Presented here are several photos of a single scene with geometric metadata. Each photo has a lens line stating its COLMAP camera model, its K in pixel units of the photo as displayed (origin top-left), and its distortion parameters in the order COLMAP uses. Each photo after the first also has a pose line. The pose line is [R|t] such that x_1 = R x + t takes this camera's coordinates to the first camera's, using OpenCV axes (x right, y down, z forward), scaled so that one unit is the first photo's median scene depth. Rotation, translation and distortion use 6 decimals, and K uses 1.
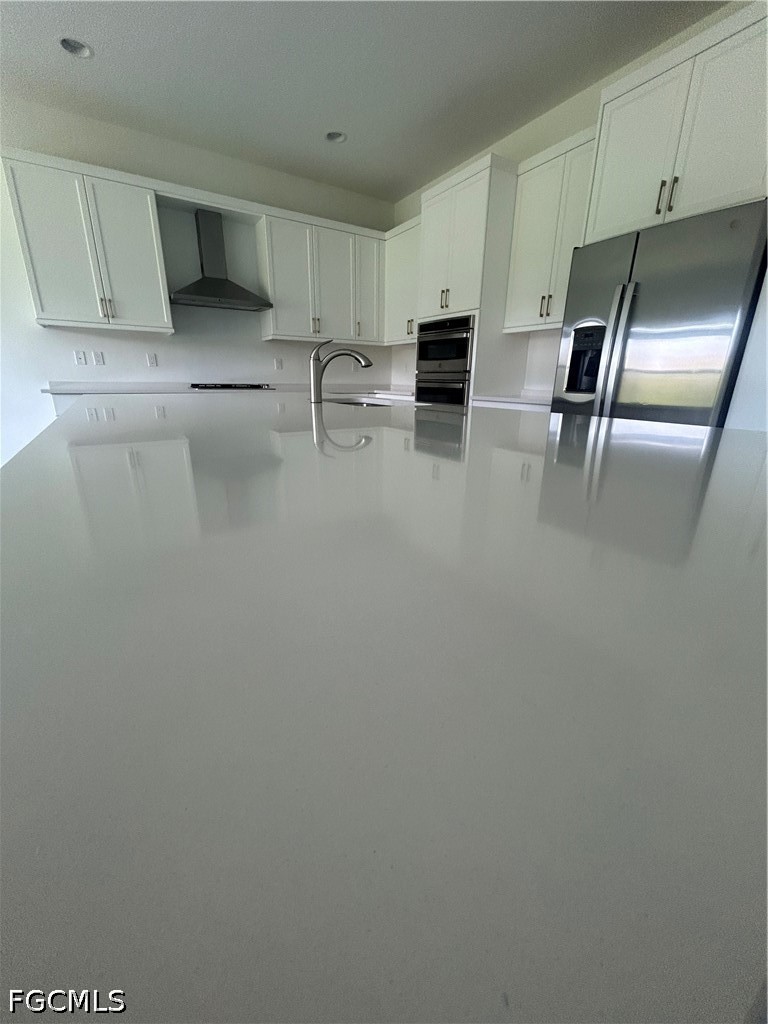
lens RADIAL K [[415.1, 0, 385.1], [0, 415.1, 513.9], [0, 0, 1]] dist [0.001226, 0.001073]
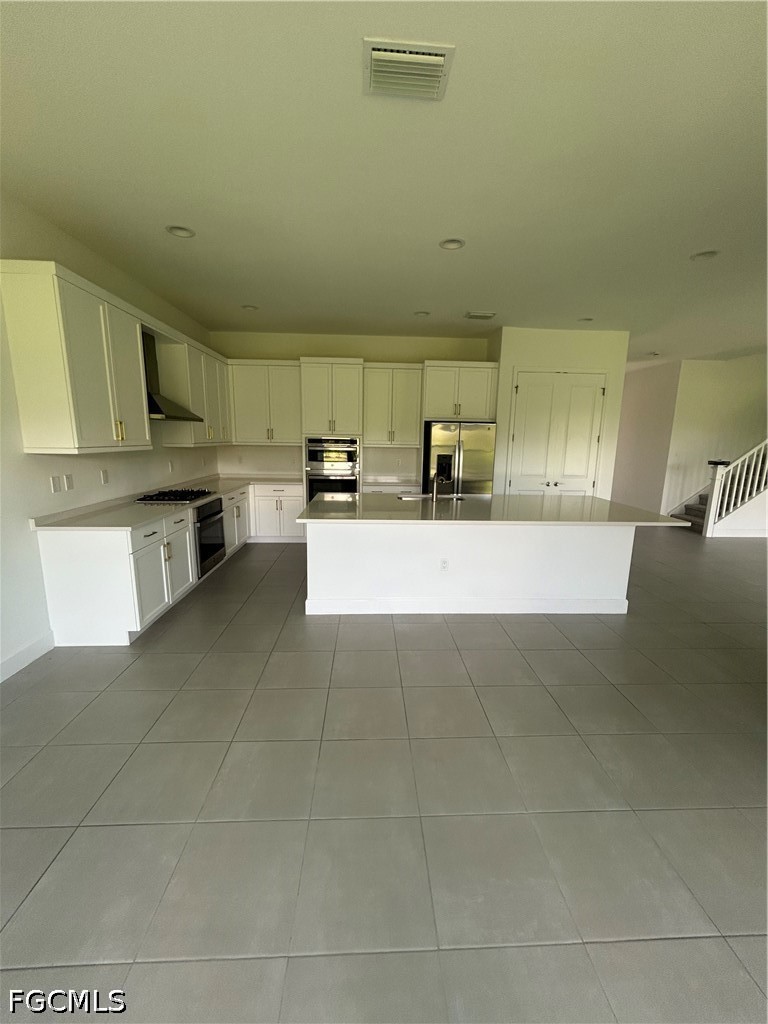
lens RADIAL K [[415.1, 0, 387.1], [0, 415.1, 514.6], [0, 0, 1]] dist [0.001226, 0.001073]
pose [[0.497916, -0.165617, 0.851264, -1.101947], [0.260158, 0.964911, 0.035557, -0.180328], [-0.827283, 0.203759, 0.523531, 0.060450]]
